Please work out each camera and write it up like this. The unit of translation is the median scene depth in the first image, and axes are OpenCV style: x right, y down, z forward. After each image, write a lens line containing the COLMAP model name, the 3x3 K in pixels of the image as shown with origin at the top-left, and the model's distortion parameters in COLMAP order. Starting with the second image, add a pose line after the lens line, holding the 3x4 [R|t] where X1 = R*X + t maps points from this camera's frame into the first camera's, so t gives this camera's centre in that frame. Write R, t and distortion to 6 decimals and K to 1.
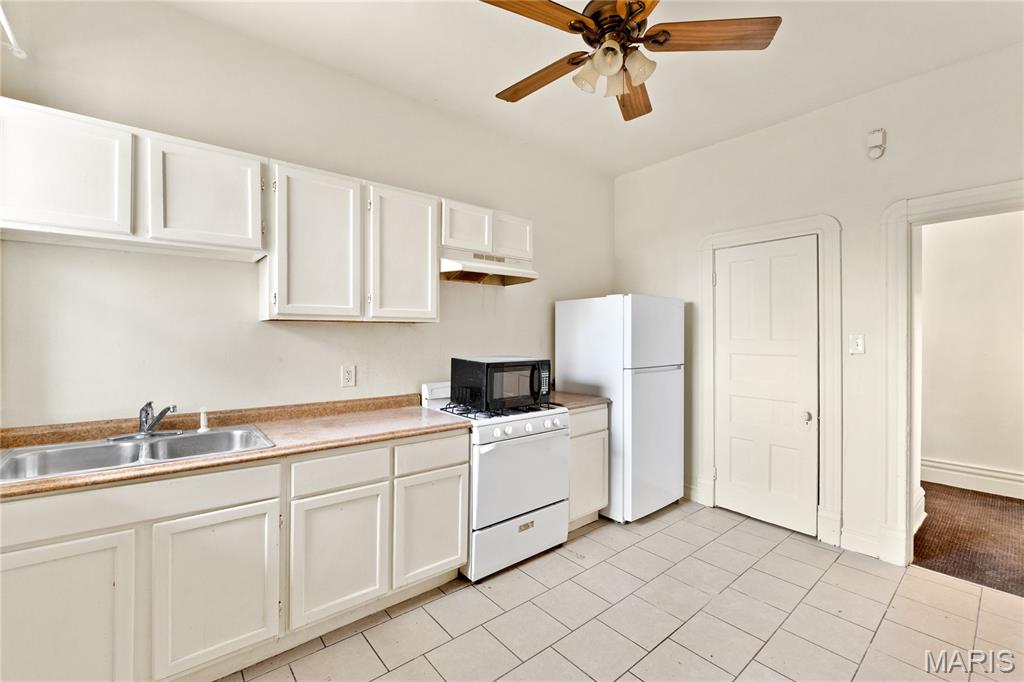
lens RADIAL K [[428.7, 0, 513.9], [0, 428.7, 338.8], [0, 0, 1]] dist [-0.000844, 0.000378]
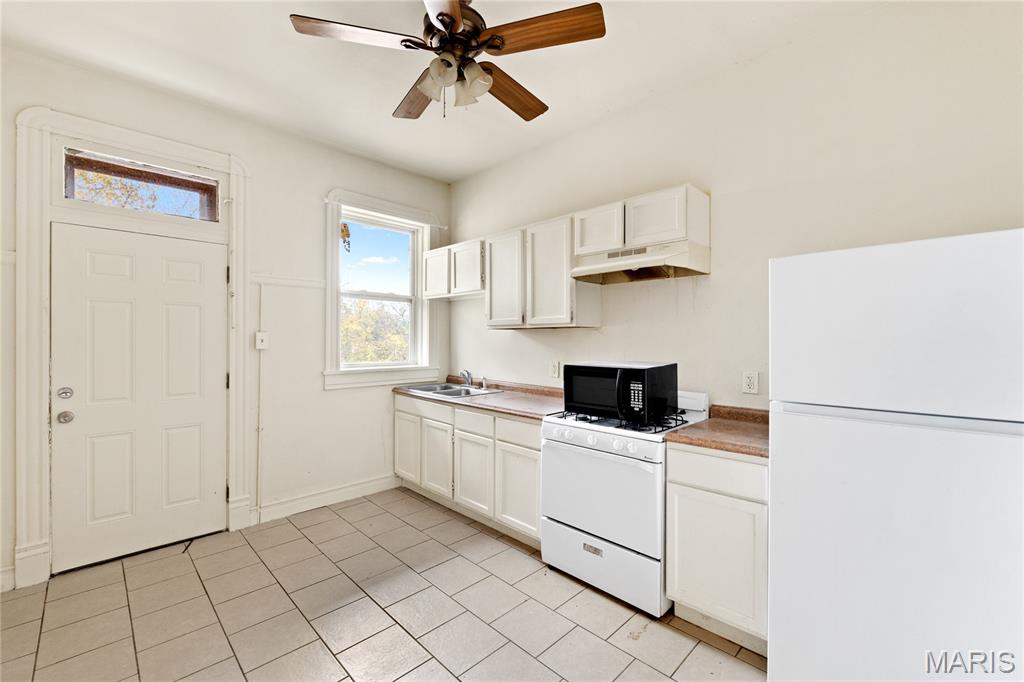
lens RADIAL K [[428.7, 0, 513.9], [0, 428.7, 338.8], [0, 0, 1]] dist [-0.000844, 0.000378]
pose [[0.088001, 0.000086, -0.996120, 0.929402], [-0.005455, 0.999985, -0.000396, -0.004953], [0.996105, 0.005468, 0.088000, 0.766850]]
